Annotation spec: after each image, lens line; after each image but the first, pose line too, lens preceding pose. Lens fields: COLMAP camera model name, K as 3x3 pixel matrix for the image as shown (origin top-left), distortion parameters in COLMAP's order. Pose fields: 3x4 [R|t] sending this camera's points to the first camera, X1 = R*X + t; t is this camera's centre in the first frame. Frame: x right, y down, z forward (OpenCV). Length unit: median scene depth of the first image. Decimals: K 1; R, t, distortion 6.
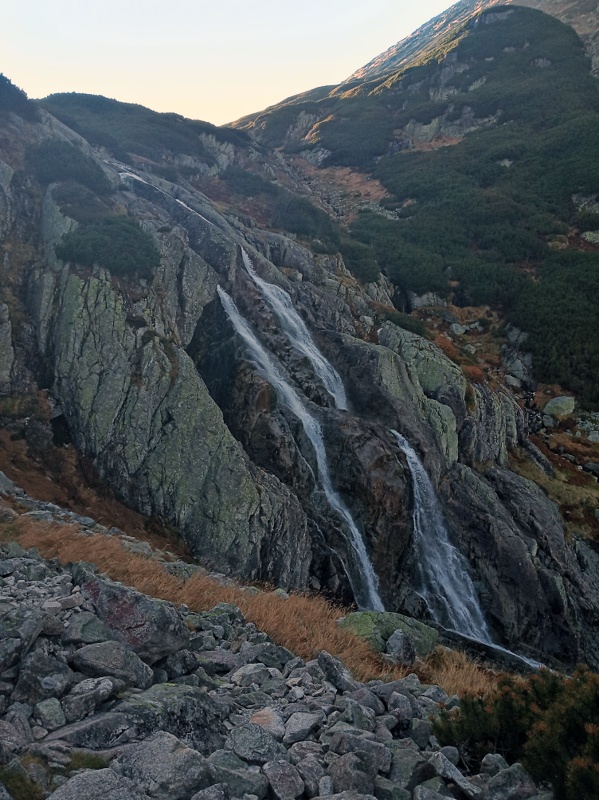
lens RADIAL K [[608.0, 0, 297.9], [0, 608.0, 410.9], [0, 0, 1]] dist [0.089364, -0.181168]
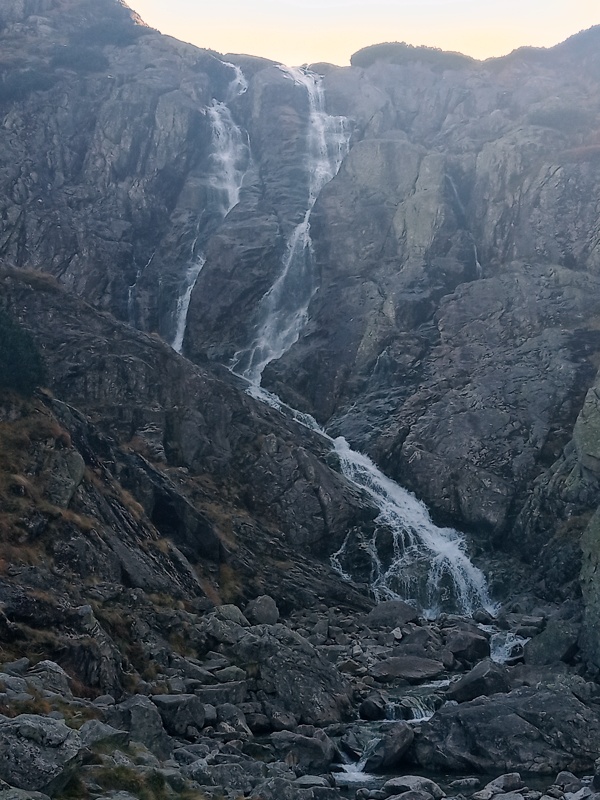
lens RADIAL K [[1137.5, 0, 301.3], [0, 1137.5, 477.6], [0, 0, 1]] dist [0.169019, -0.548224]
pose [[0.465628, -0.075024, -0.881795, 1.787807], [-0.110196, 0.983730, -0.141885, 0.733536], [0.878093, 0.163236, 0.449785, 0.315157]]
